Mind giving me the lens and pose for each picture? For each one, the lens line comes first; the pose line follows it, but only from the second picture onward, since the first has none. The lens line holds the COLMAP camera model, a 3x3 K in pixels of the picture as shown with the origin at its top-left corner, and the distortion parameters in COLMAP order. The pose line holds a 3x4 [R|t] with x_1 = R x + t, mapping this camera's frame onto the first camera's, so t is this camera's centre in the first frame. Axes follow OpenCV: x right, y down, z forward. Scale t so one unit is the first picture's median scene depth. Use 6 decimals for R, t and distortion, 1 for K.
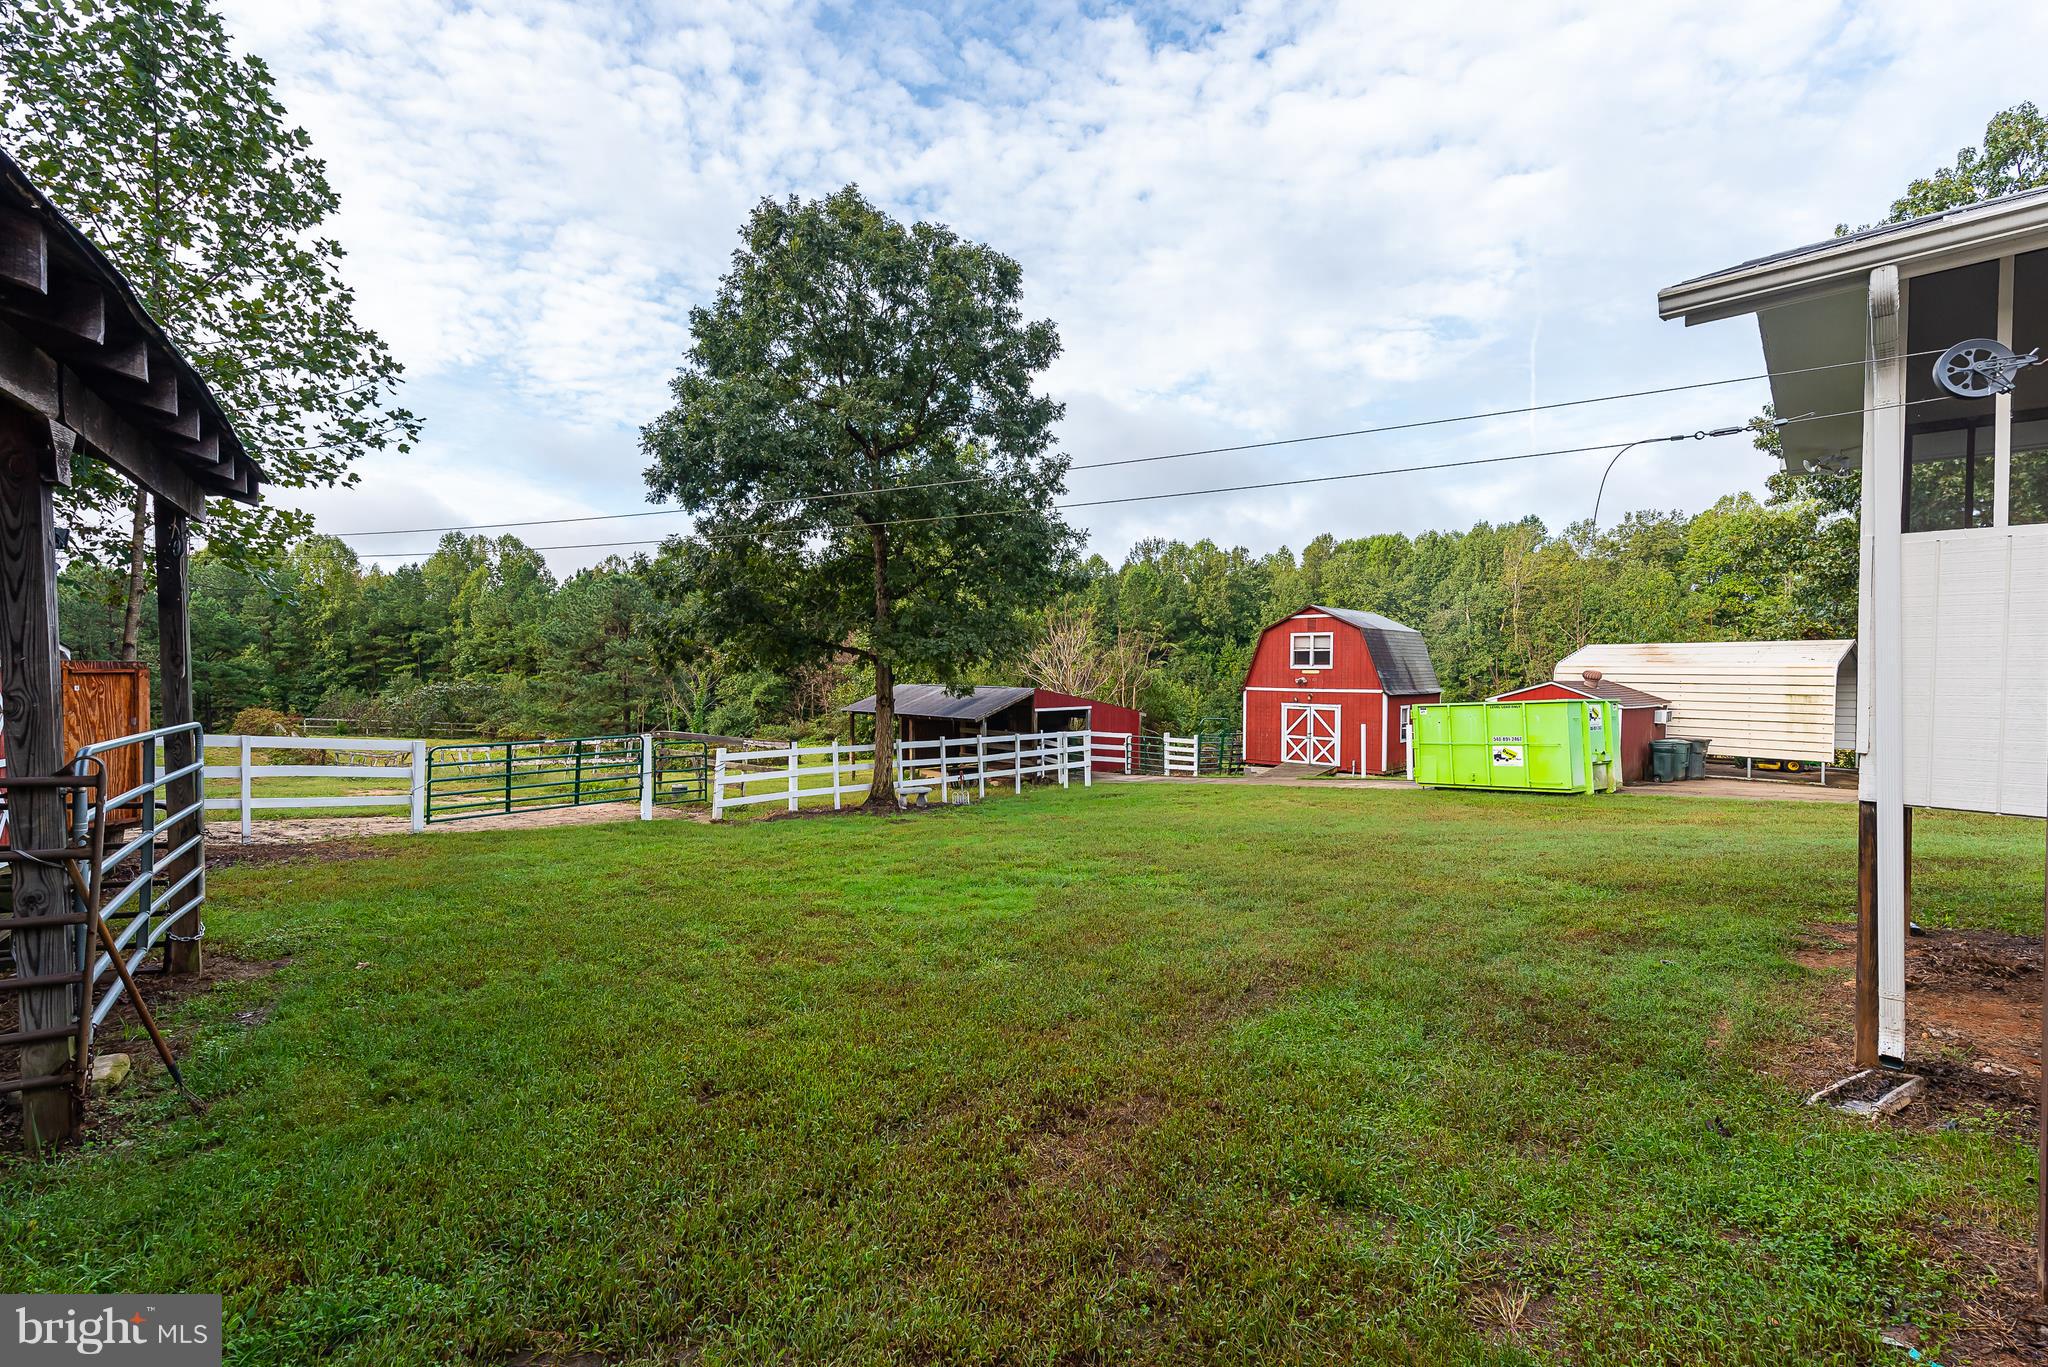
lens RADIAL K [[883.4, 0, 1024.0], [0, 883.4, 683.5], [0, 0, 1]] dist [0.001376, 0.000836]
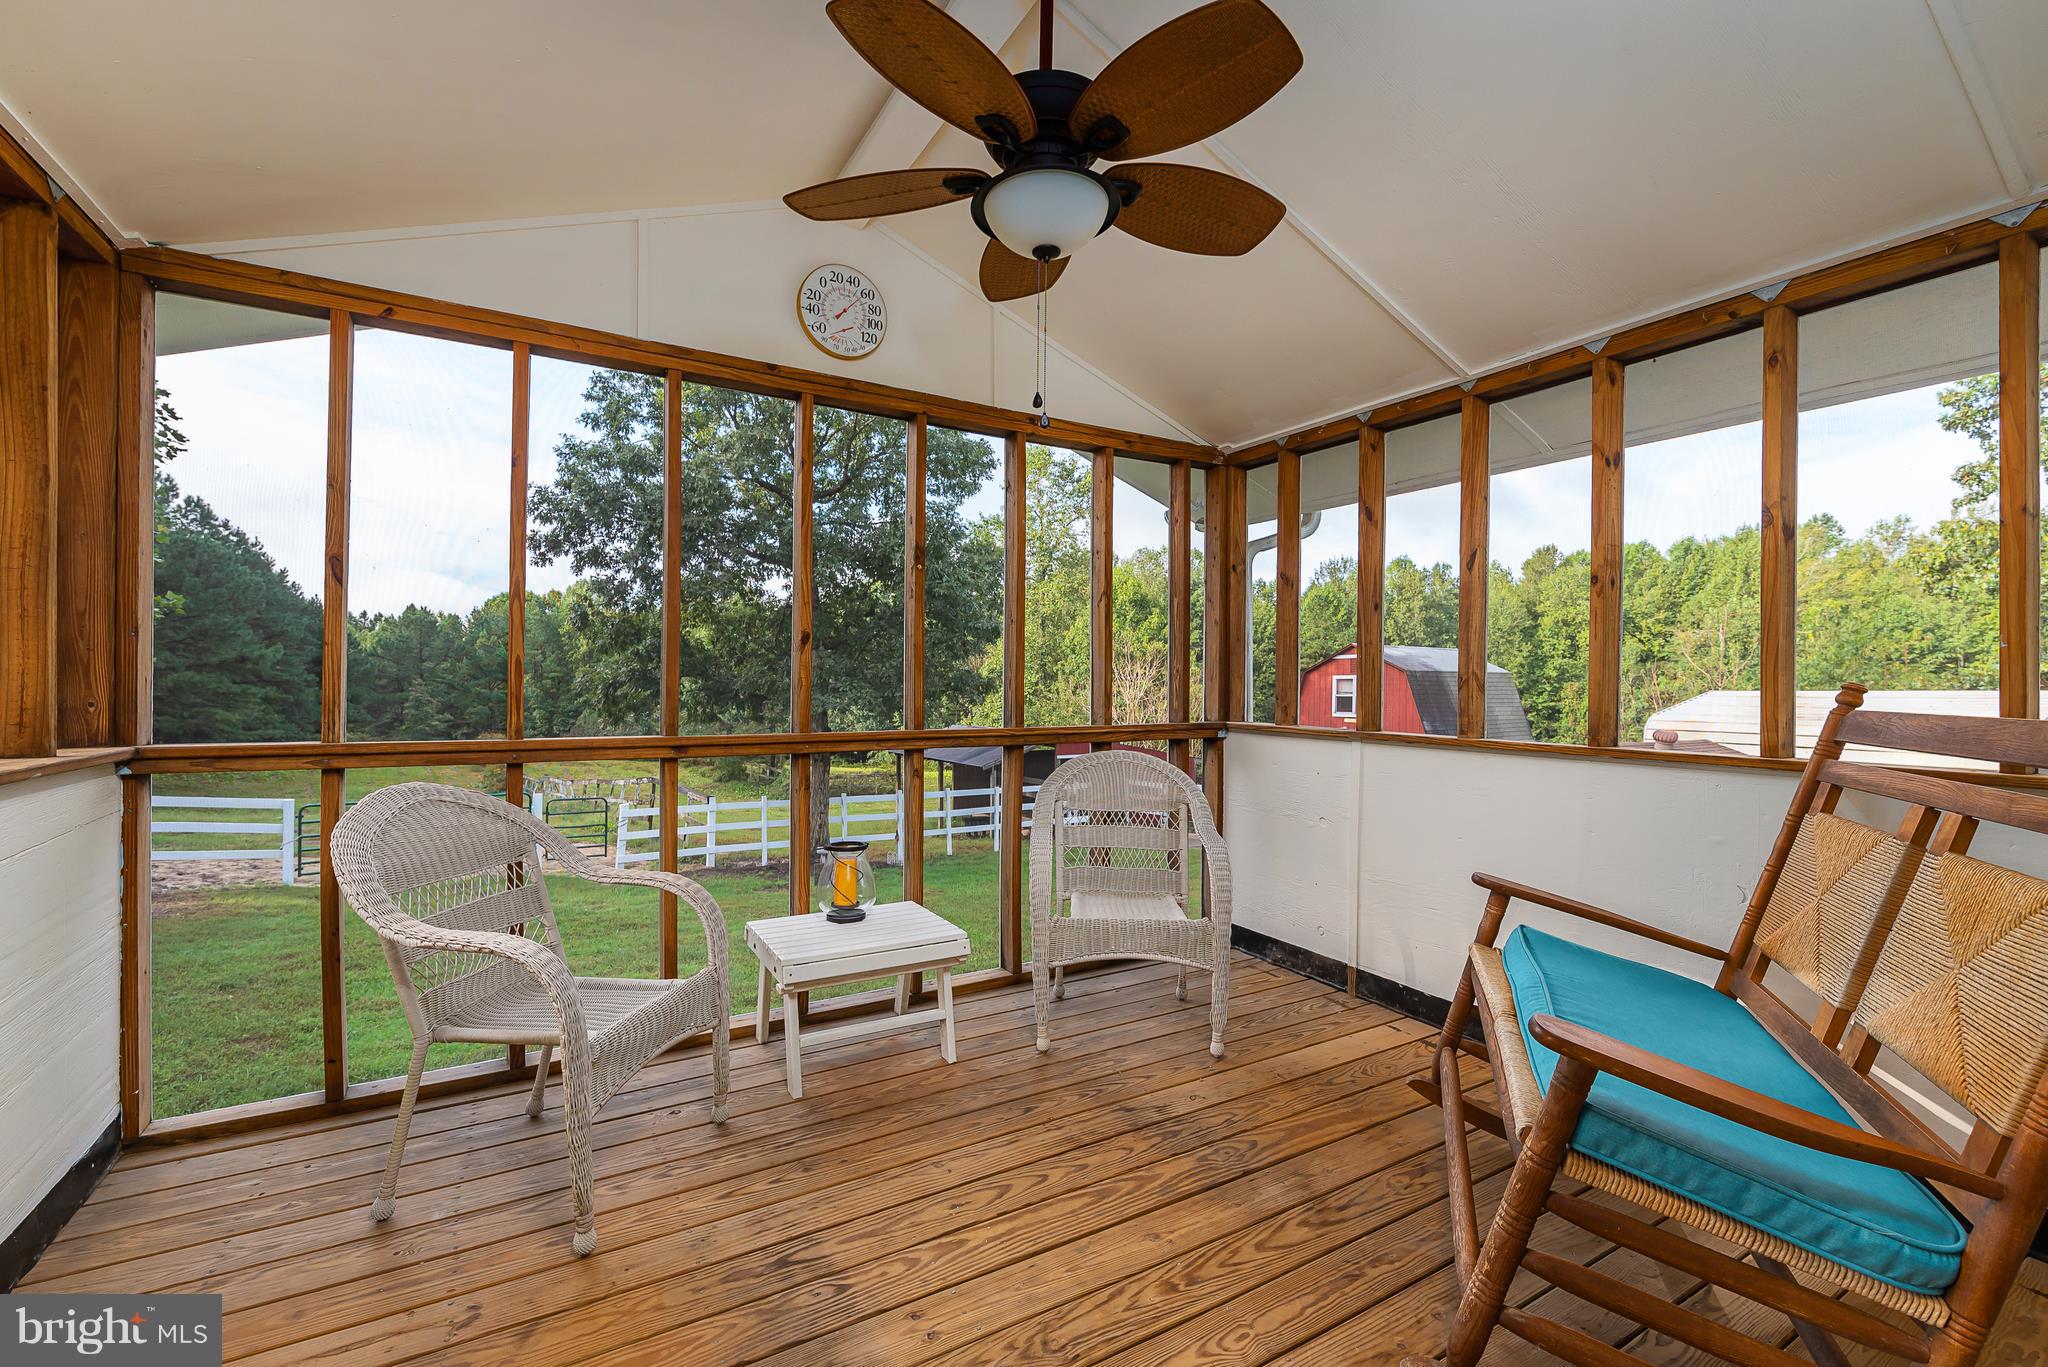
lens RADIAL K [[883.4, 0, 1024.0], [0, 883.4, 683.5], [0, 0, 1]] dist [0.001376, 0.000836]
pose [[0.970715, -0.001162, -0.240232, 0.217186], [-0.005107, 0.999662, -0.025474, -0.025717], [0.240180, 0.025955, 0.970381, 0.082754]]
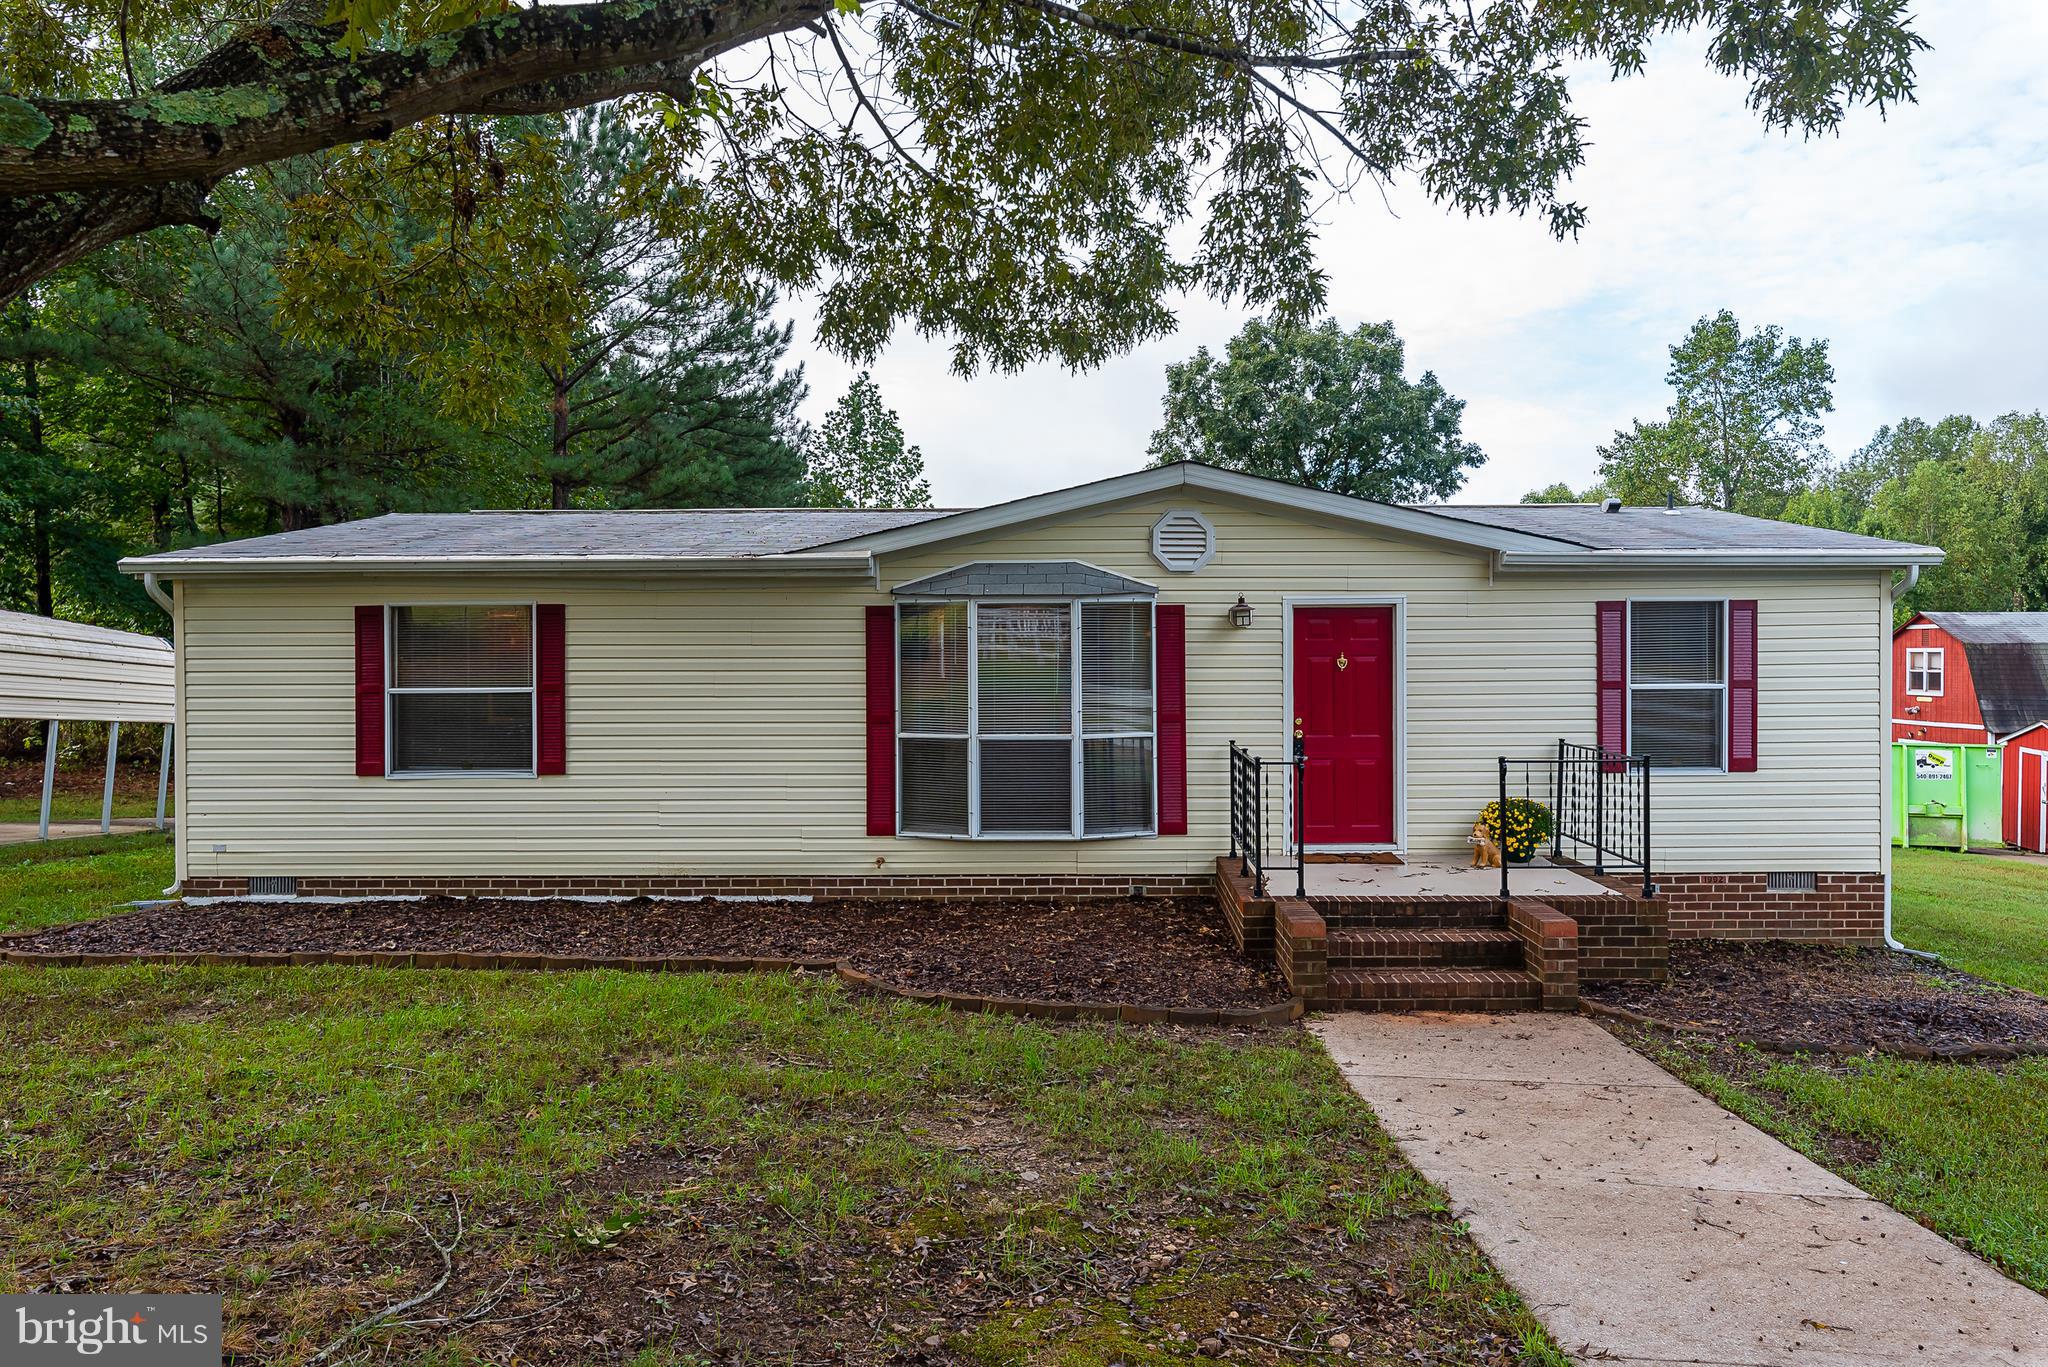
lens RADIAL K [[1417.9, 0, 1033.3], [0, 1417.9, 645.9], [0, 0, 1]] dist [-0.005041, -0.000100]
pose [[0.696094, -0.003276, -0.717943, 0.661862], [-0.012045, 0.999796, -0.016240, -0.029884], [0.717849, 0.019952, 0.695913, -0.409834]]
